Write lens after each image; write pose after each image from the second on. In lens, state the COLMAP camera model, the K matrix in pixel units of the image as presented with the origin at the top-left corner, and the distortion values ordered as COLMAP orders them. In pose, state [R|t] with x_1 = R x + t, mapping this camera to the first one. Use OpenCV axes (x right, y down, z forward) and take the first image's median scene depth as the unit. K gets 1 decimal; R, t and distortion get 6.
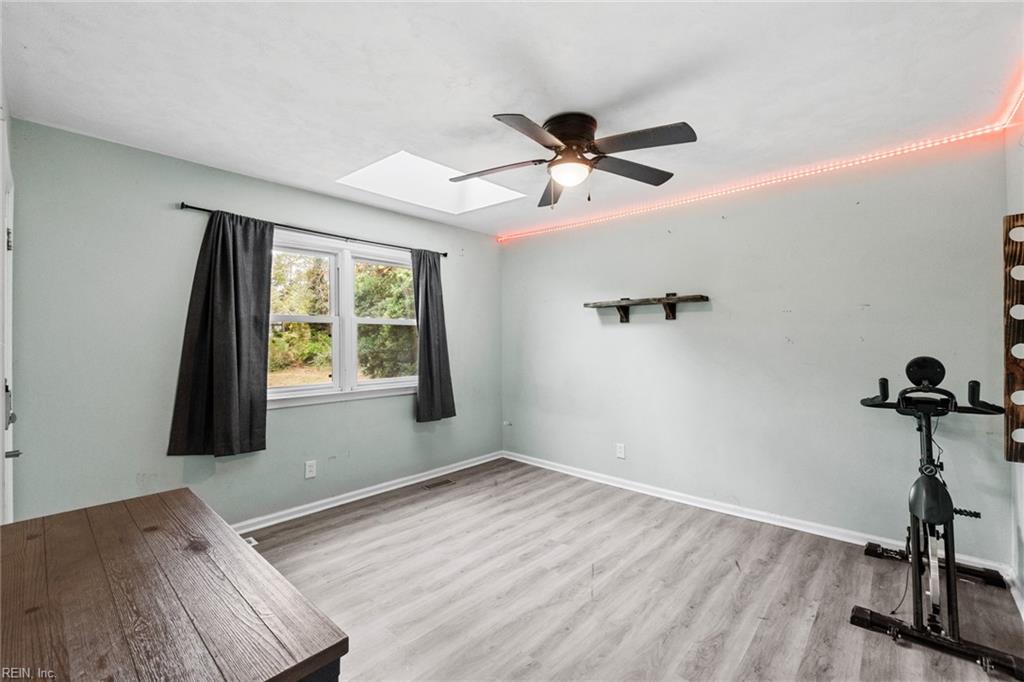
lens RADIAL K [[446.2, 0, 509.2], [0, 446.2, 334.6], [0, 0, 1]] dist [-0.004824, -0.000081]
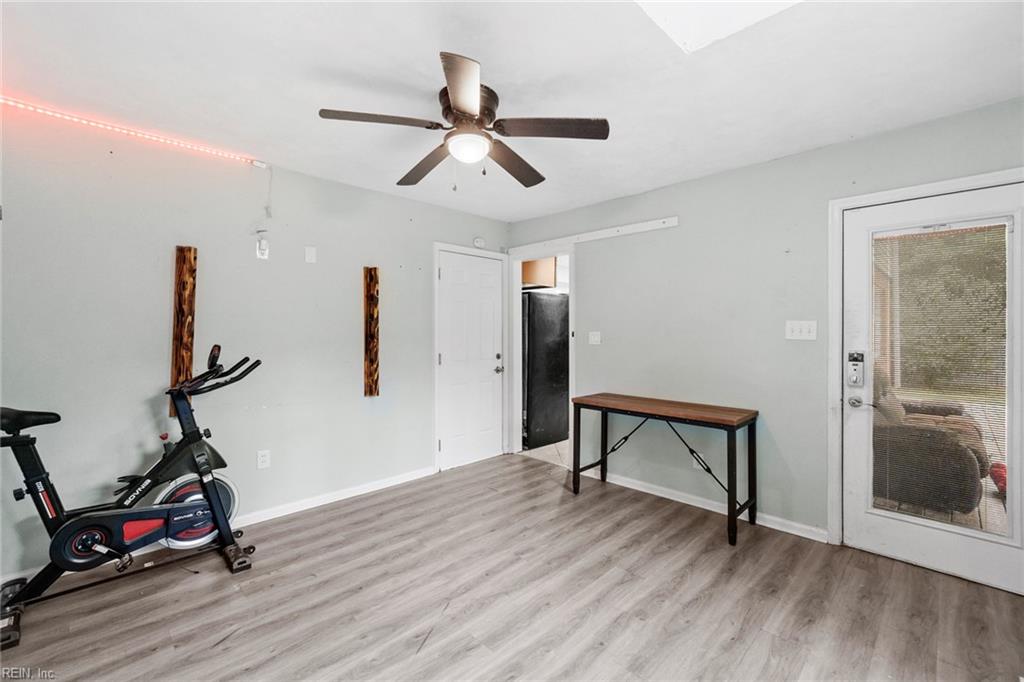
lens RADIAL K [[446.2, 0, 509.2], [0, 446.2, 334.6], [0, 0, 1]] dist [-0.004824, -0.000081]
pose [[-0.998588, 0.002609, 0.053051, 0.007441], [0.002609, 0.999997, -0.000068, 0.022063], [-0.053051, 0.000071, -0.998592, 1.964644]]
